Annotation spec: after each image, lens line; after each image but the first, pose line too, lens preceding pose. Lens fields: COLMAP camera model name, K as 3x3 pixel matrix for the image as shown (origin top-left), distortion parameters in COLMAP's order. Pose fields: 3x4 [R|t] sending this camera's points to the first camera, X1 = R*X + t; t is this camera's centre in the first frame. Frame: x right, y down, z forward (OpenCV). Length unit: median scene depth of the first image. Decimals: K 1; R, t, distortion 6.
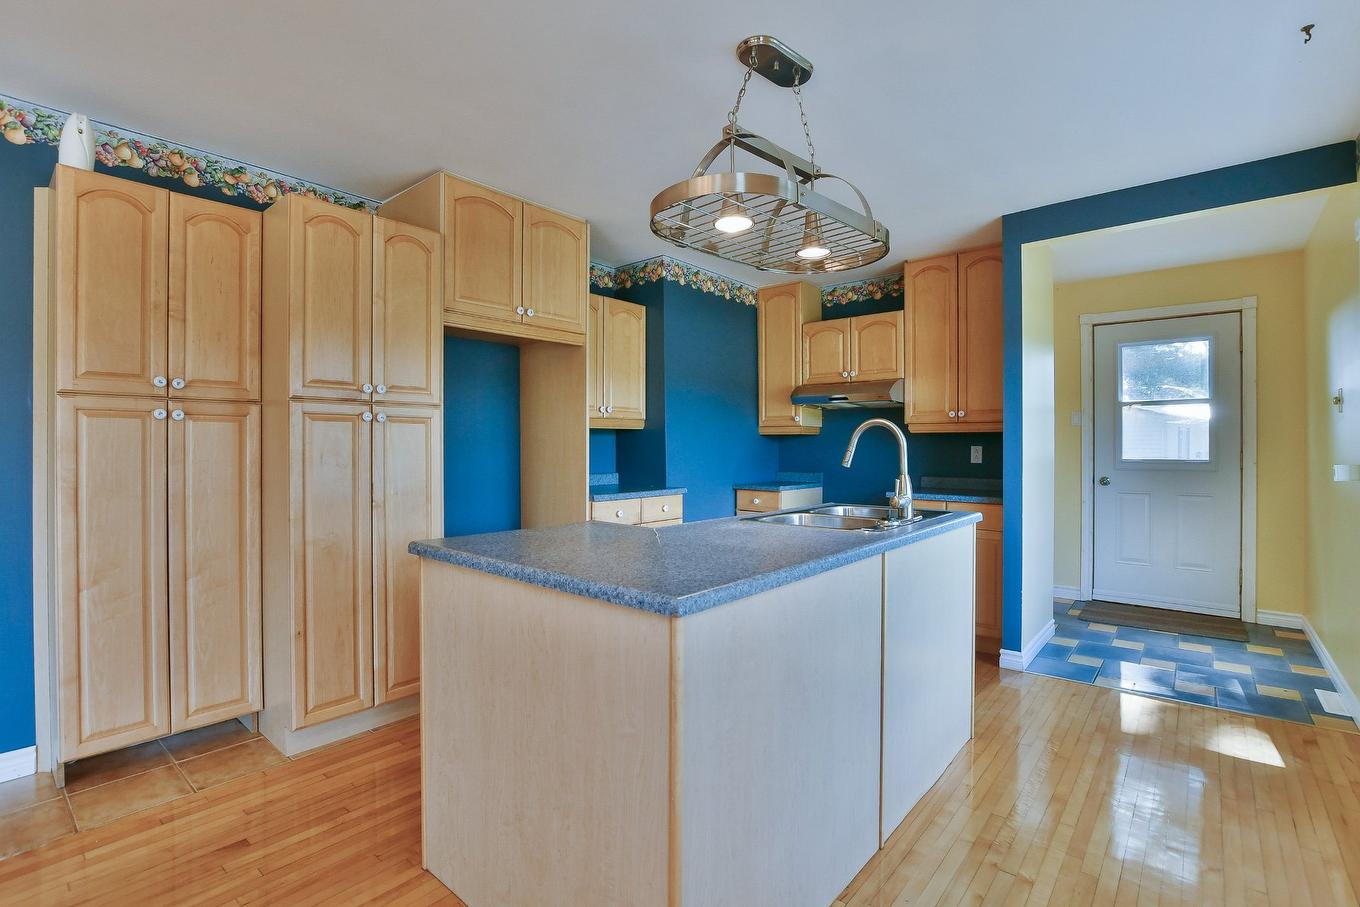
lens RADIAL K [[588.8, 0, 674.4], [0, 588.8, 449.4], [0, 0, 1]] dist [-0.030252, 0.002042]
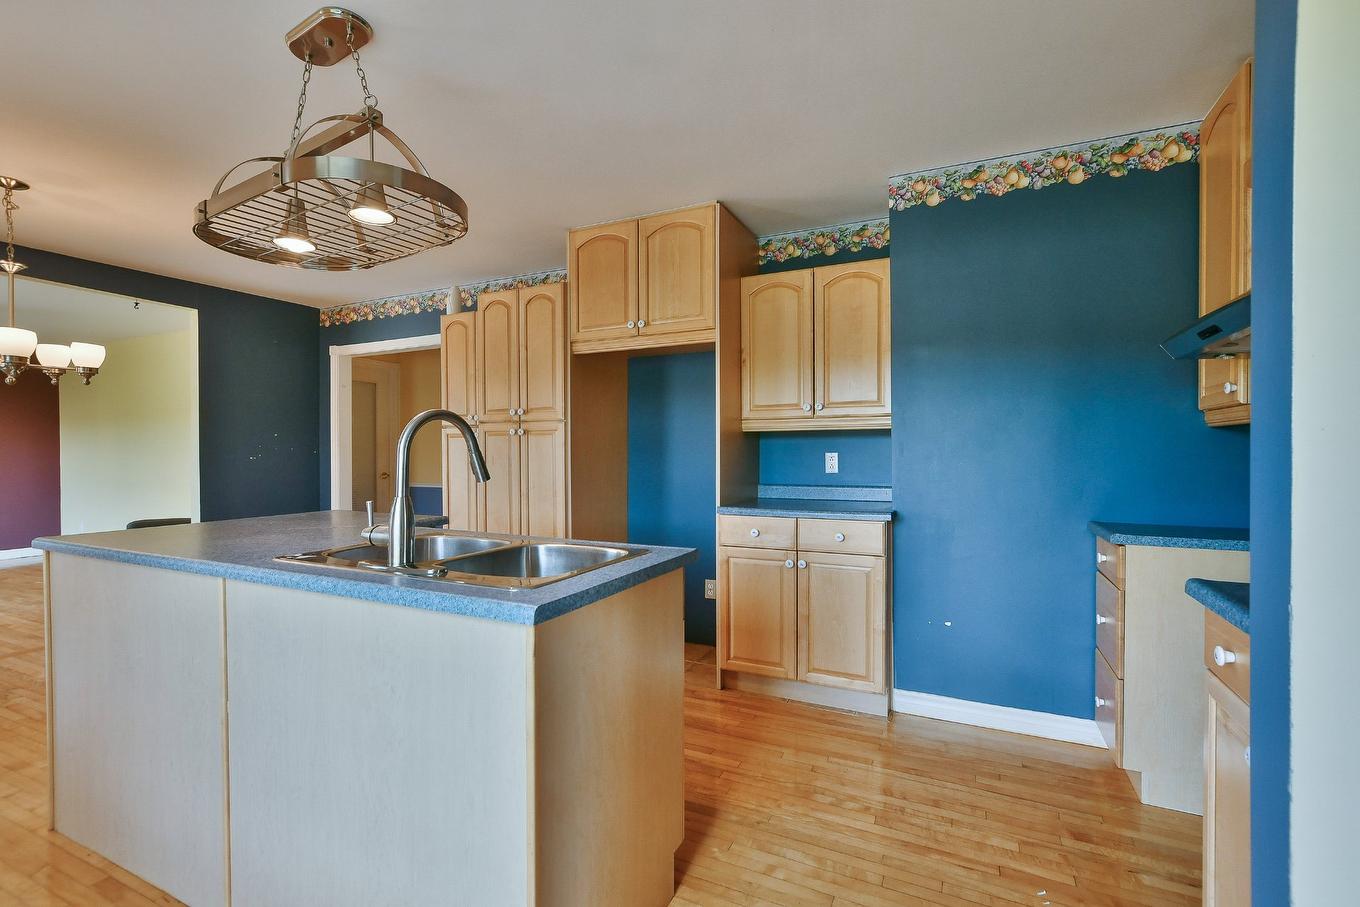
lens RADIAL K [[644.9, 0, 677.8], [0, 644.9, 463.7], [0, 0, 1]] dist [-0.004999, 0.000280]
pose [[0.287746, 0.020703, -0.957483, 0.721731], [-0.001014, 0.999772, 0.021312, -0.005383], [0.957706, -0.005162, 0.287701, 0.589644]]
